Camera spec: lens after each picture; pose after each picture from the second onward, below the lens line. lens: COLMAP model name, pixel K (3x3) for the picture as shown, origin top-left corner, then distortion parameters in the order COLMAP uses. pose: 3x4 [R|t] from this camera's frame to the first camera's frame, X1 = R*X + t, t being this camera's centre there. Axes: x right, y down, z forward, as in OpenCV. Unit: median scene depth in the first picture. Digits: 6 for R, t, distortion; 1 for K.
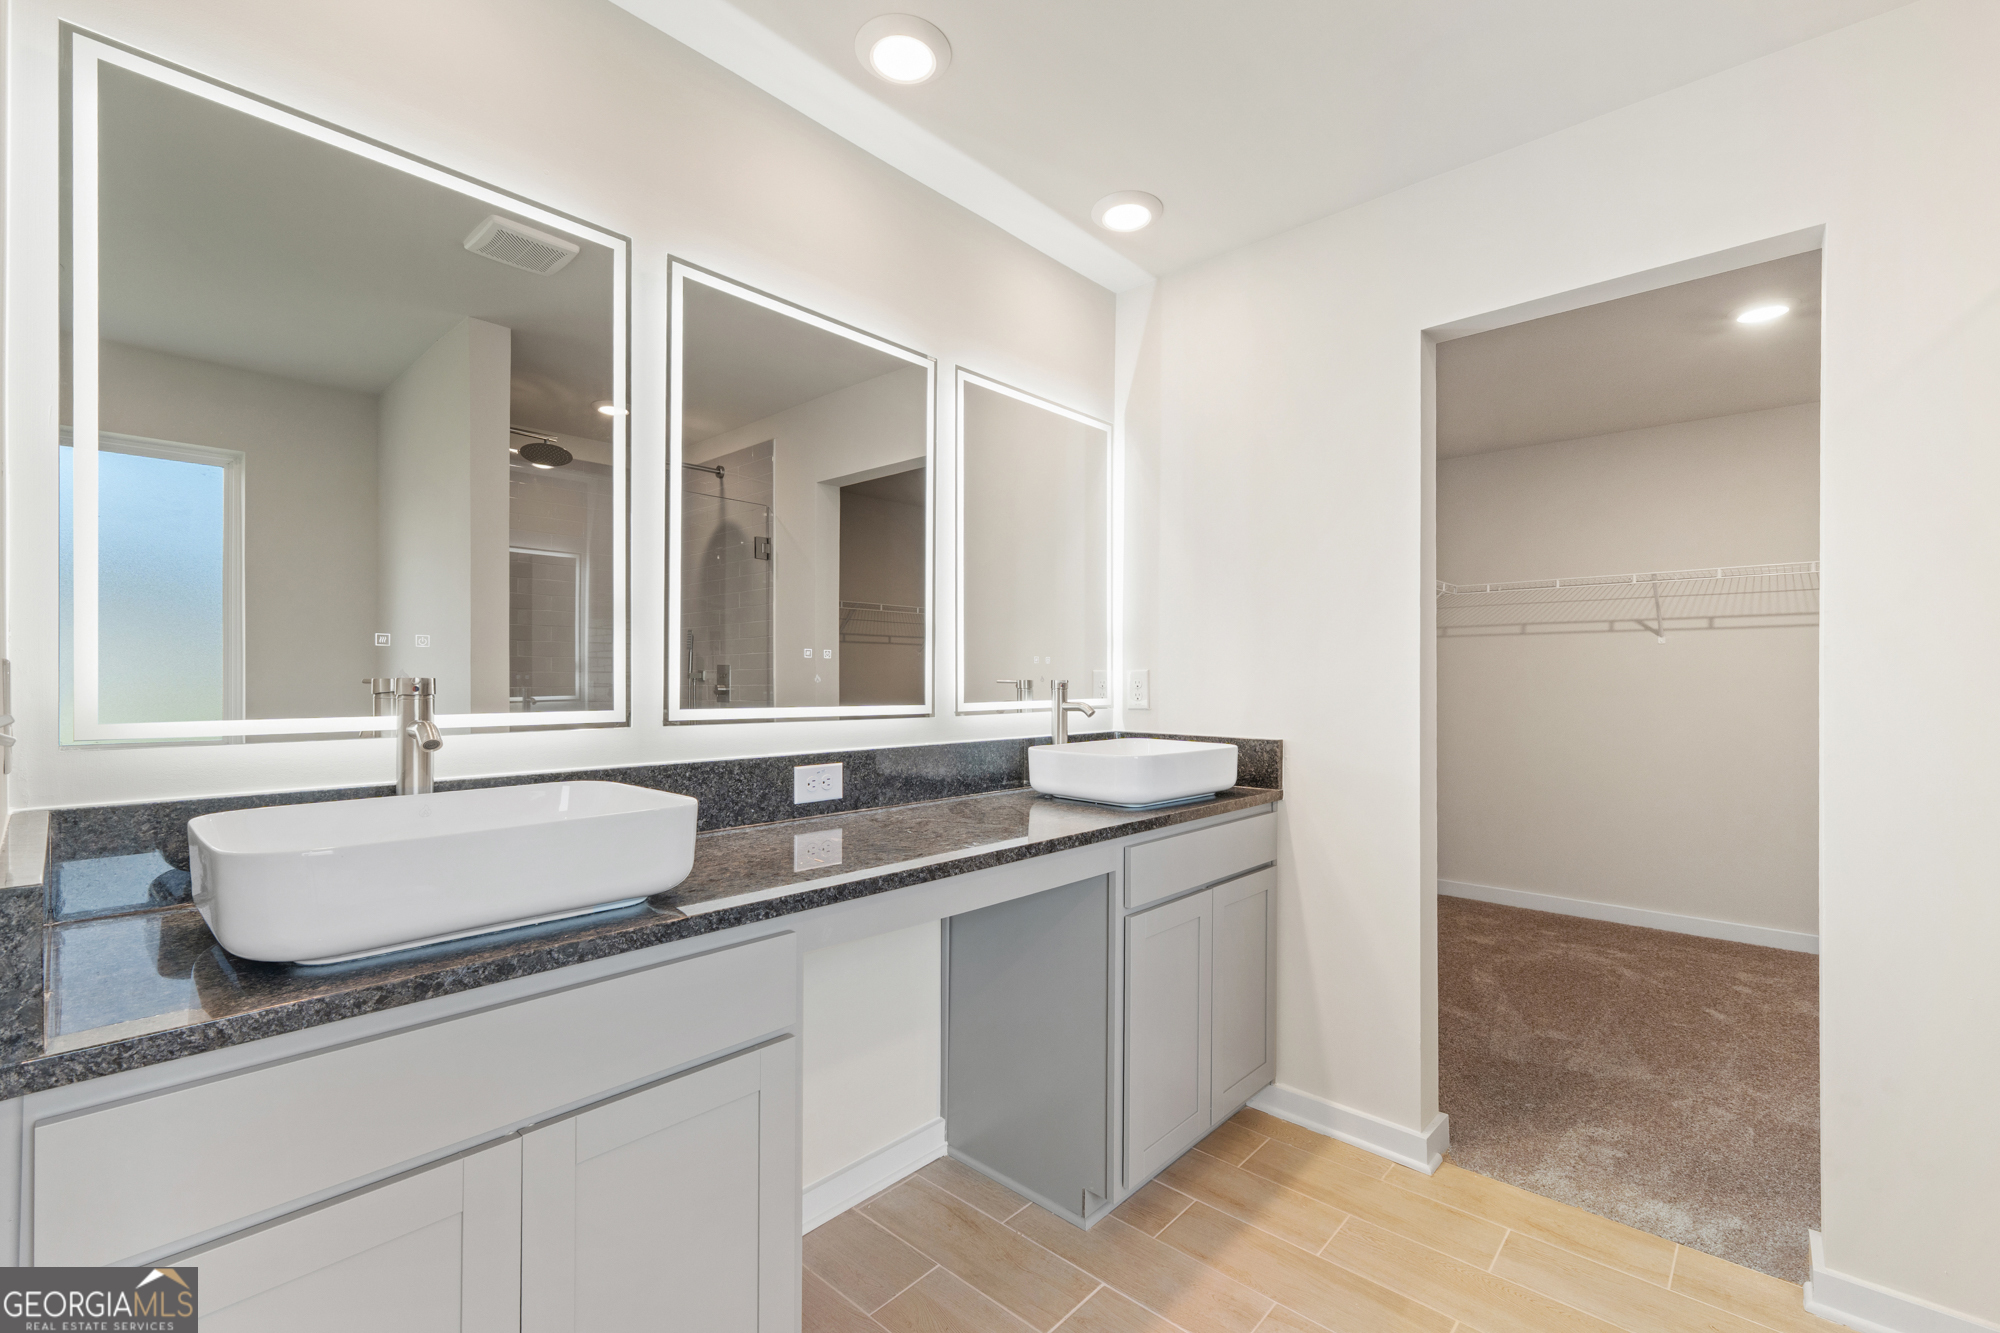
lens RADIAL K [[862.2, 0, 1001.1], [0, 862.2, 671.7], [0, 0, 1]] dist [0.006909, -0.001111]
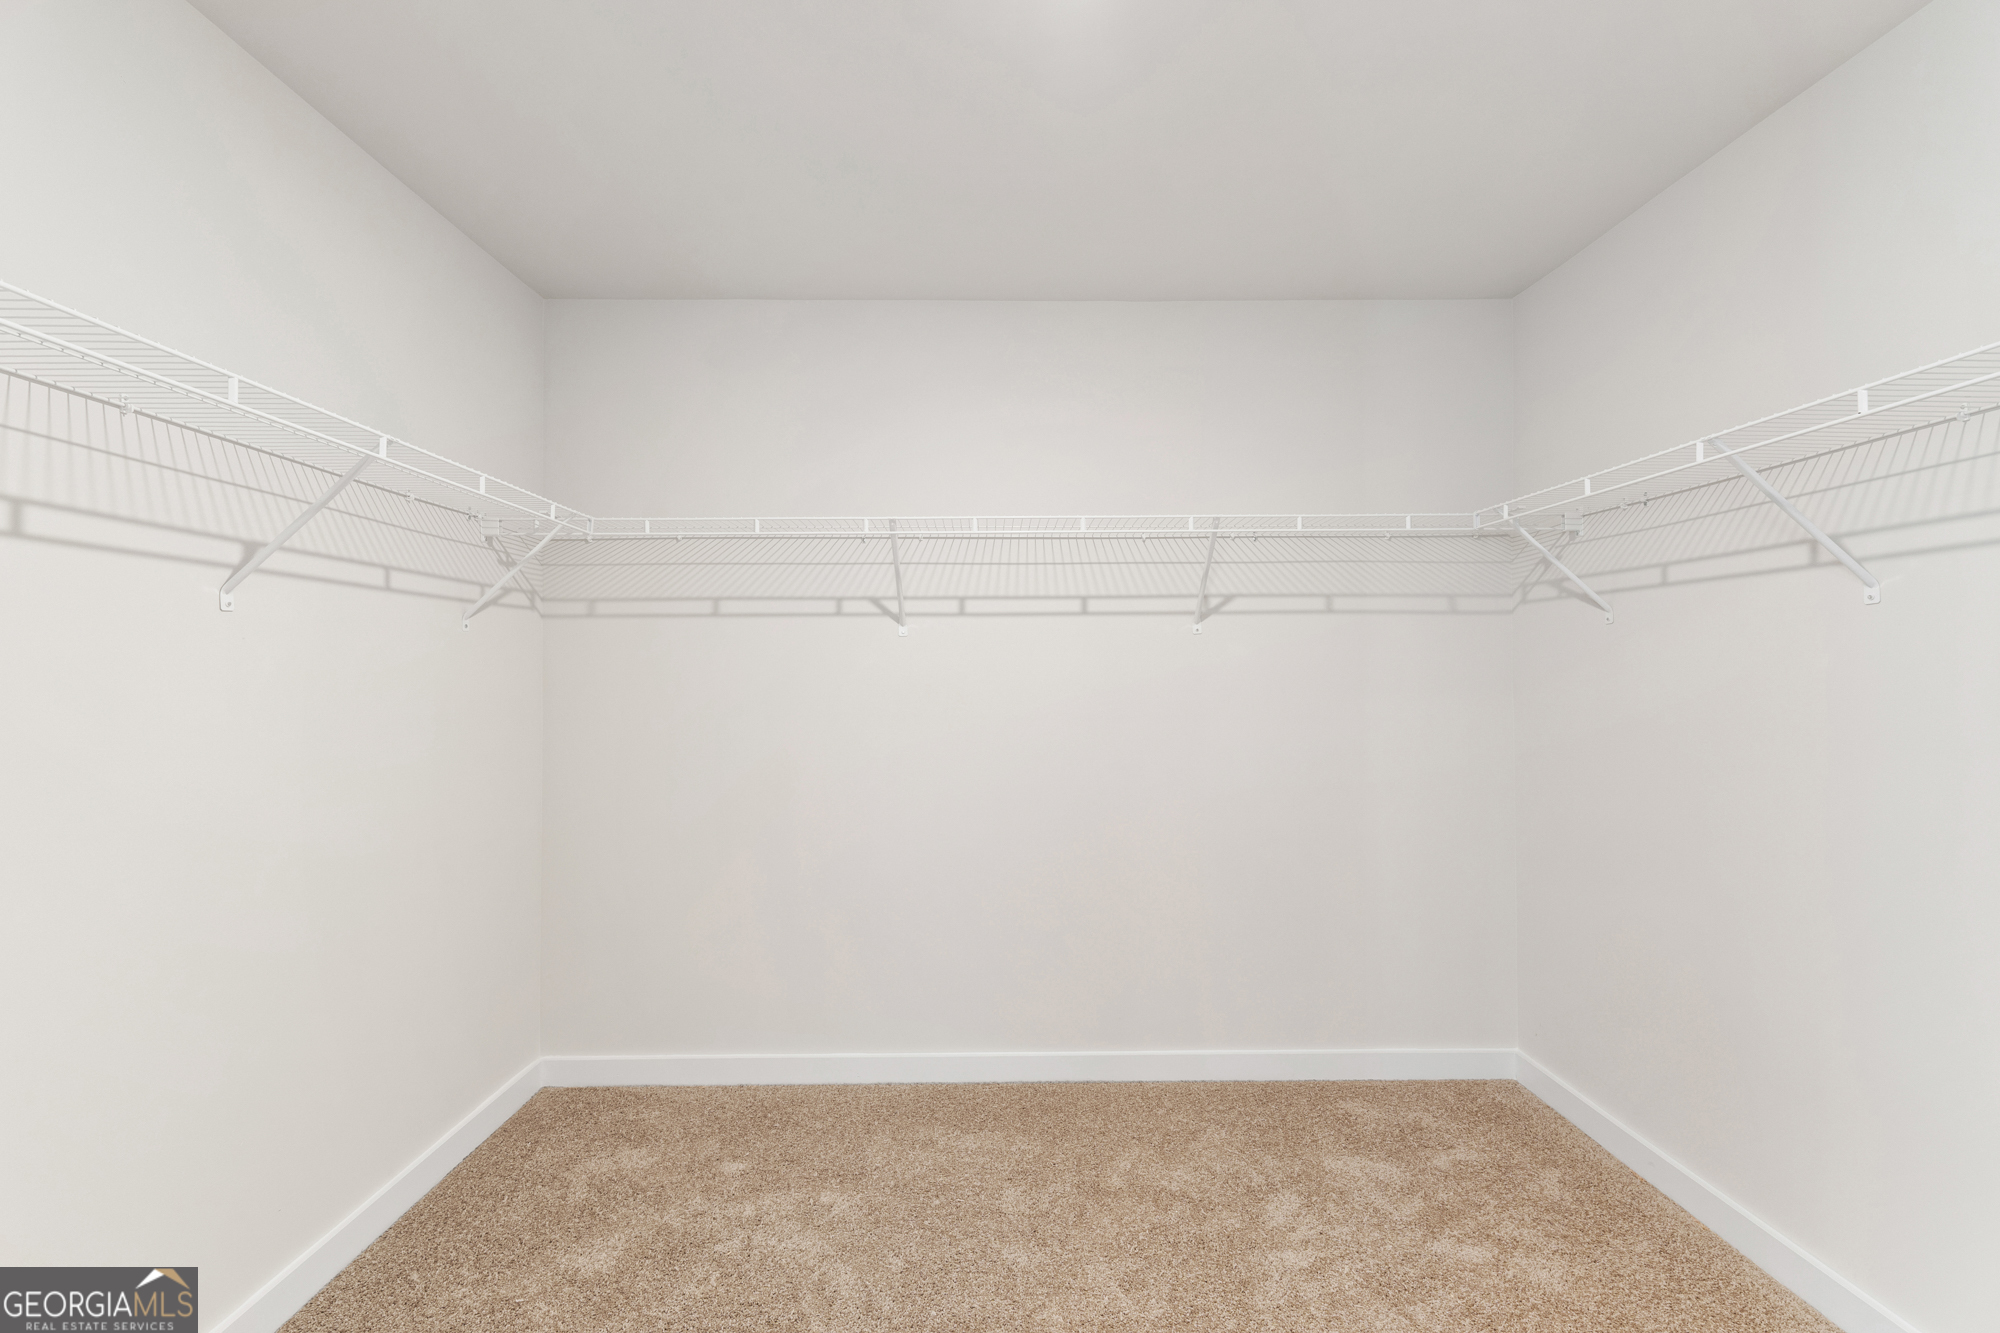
lens RADIAL K [[862.2, 0, 999.4], [0, 862.2, 670.3], [0, 0, 1]] dist [0.006909, -0.001111]
pose [[0.726105, 0.001983, 0.687580, 0.374526], [-0.000357, 0.999997, -0.002508, -0.005415], [-0.687583, 0.001576, 0.726104, 0.485008]]
